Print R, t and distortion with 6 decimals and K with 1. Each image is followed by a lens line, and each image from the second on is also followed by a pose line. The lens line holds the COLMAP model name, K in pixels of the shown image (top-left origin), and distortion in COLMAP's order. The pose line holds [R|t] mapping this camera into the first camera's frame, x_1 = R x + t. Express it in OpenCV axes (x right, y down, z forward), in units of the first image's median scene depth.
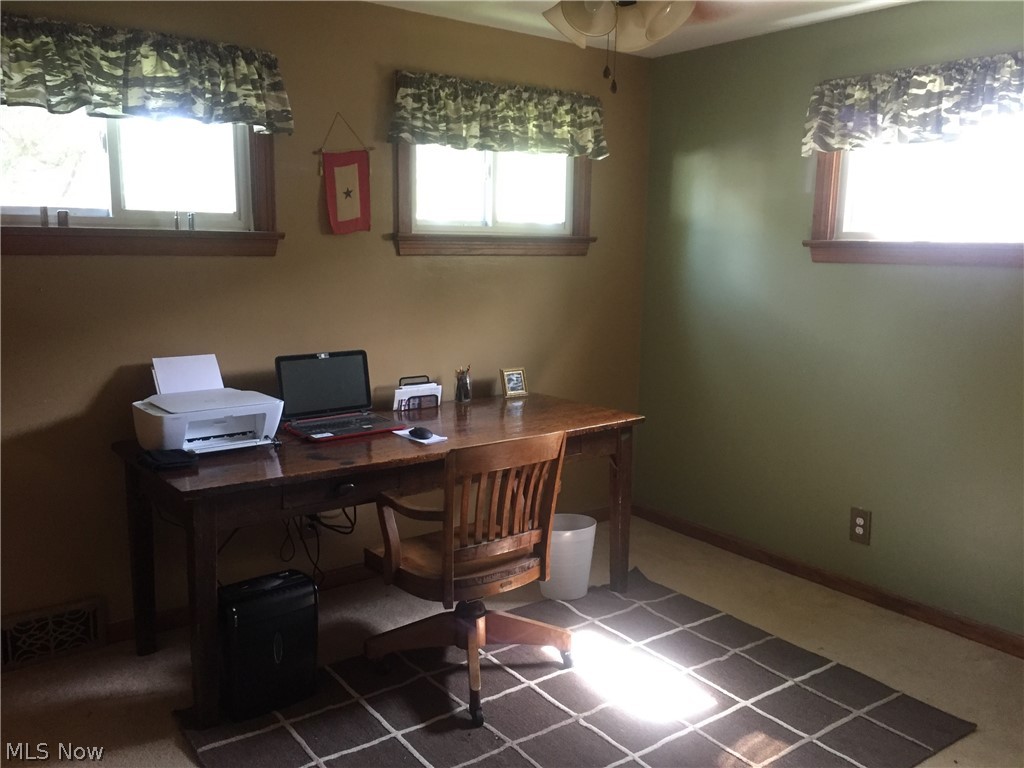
lens RADIAL K [[860.1, 0, 509.6], [0, 860.1, 384.4], [0, 0, 1]] dist [0.038550, -0.044987]
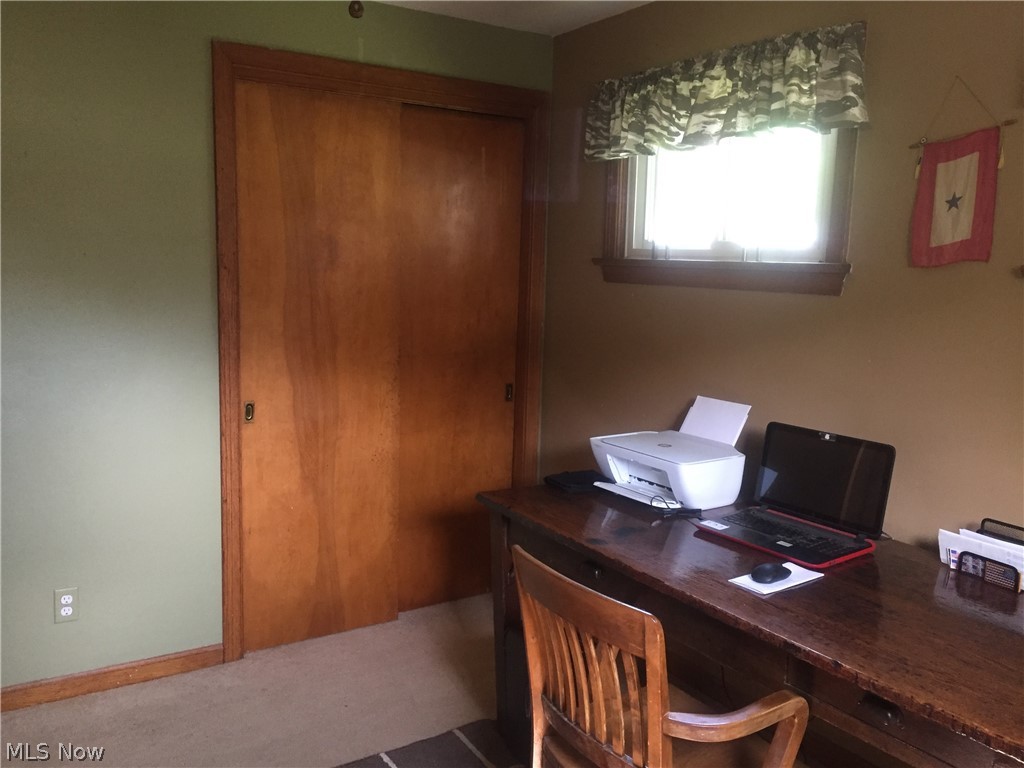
lens RADIAL K [[860.1, 0, 509.6], [0, 860.1, 382.9], [0, 0, 1]] dist [0.038550, -0.044987]
pose [[-0.064719, 0.124176, -0.990147, 0.568263], [-0.196584, 0.971197, 0.134649, -0.138490], [0.978349, 0.203361, -0.038444, 0.883767]]
